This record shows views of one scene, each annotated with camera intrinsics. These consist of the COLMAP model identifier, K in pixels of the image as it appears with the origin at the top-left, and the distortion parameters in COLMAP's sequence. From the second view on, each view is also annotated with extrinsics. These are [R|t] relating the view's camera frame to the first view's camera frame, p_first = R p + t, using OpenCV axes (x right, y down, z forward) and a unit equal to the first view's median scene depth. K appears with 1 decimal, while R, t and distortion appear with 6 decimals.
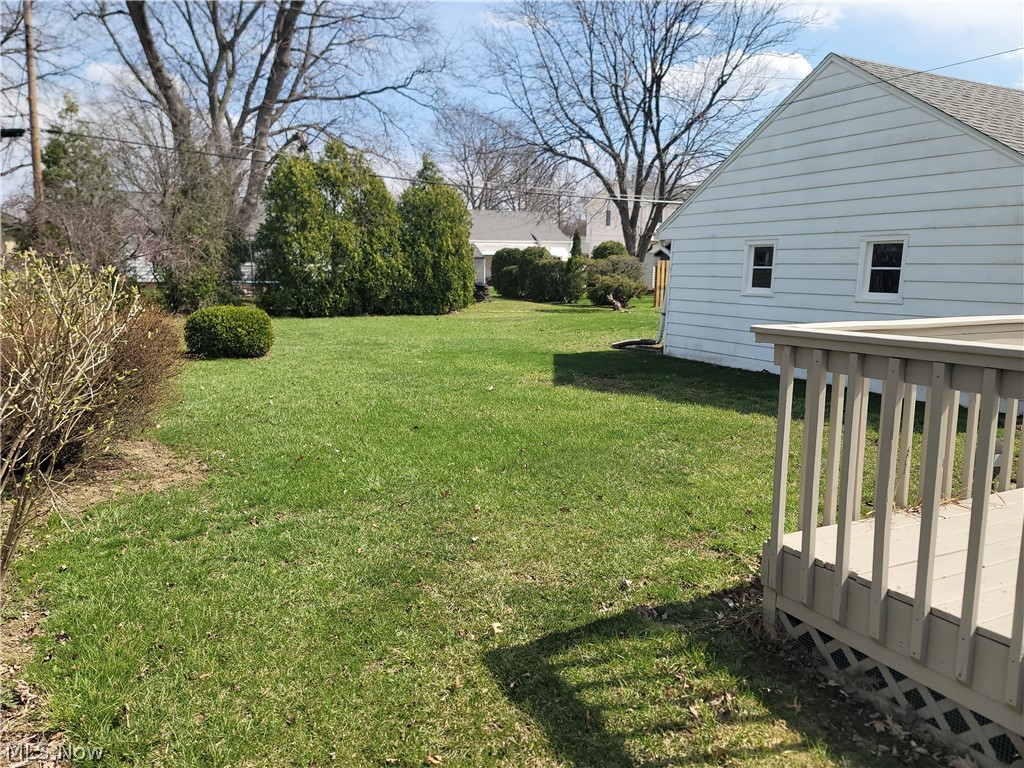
lens RADIAL K [[760.0, 0, 512.0], [0, 760.0, 384.0], [0, 0, 1]] dist [0.132554, -0.078243]
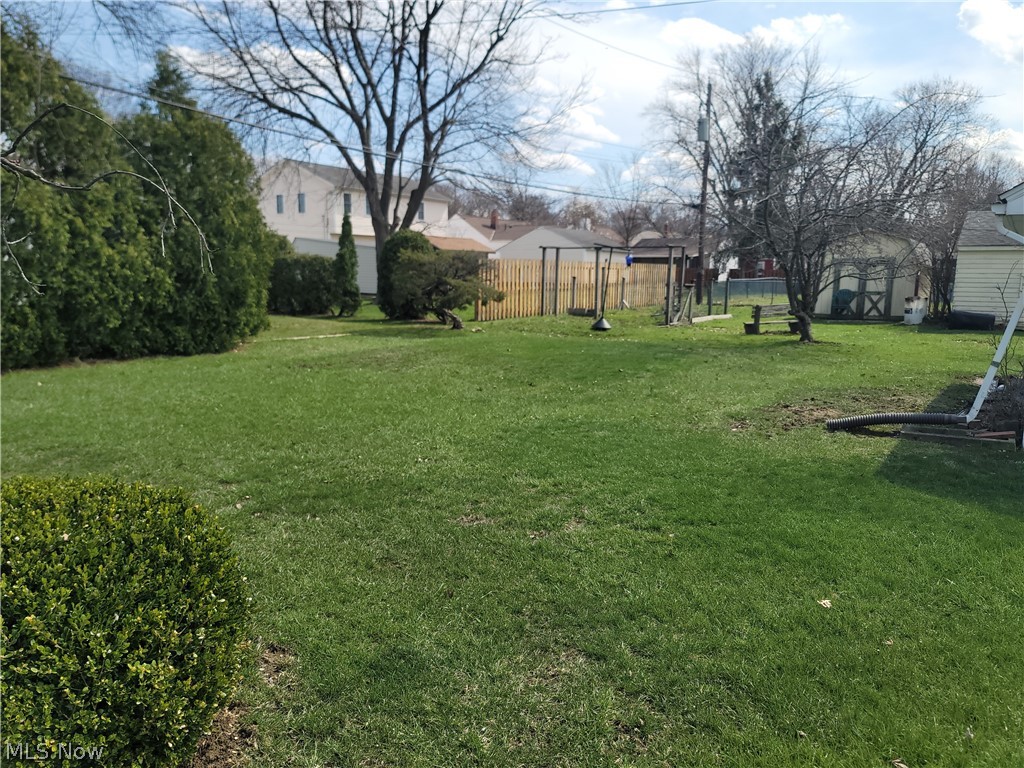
lens RADIAL K [[760.0, 0, 512.0], [0, 760.0, 384.0], [0, 0, 1]] dist [0.132554, -0.078243]
pose [[0.883993, -0.068892, 0.462397, -0.174434], [0.066043, 0.997566, 0.022369, -0.068395], [-0.462813, 0.010764, 0.886391, 0.425959]]
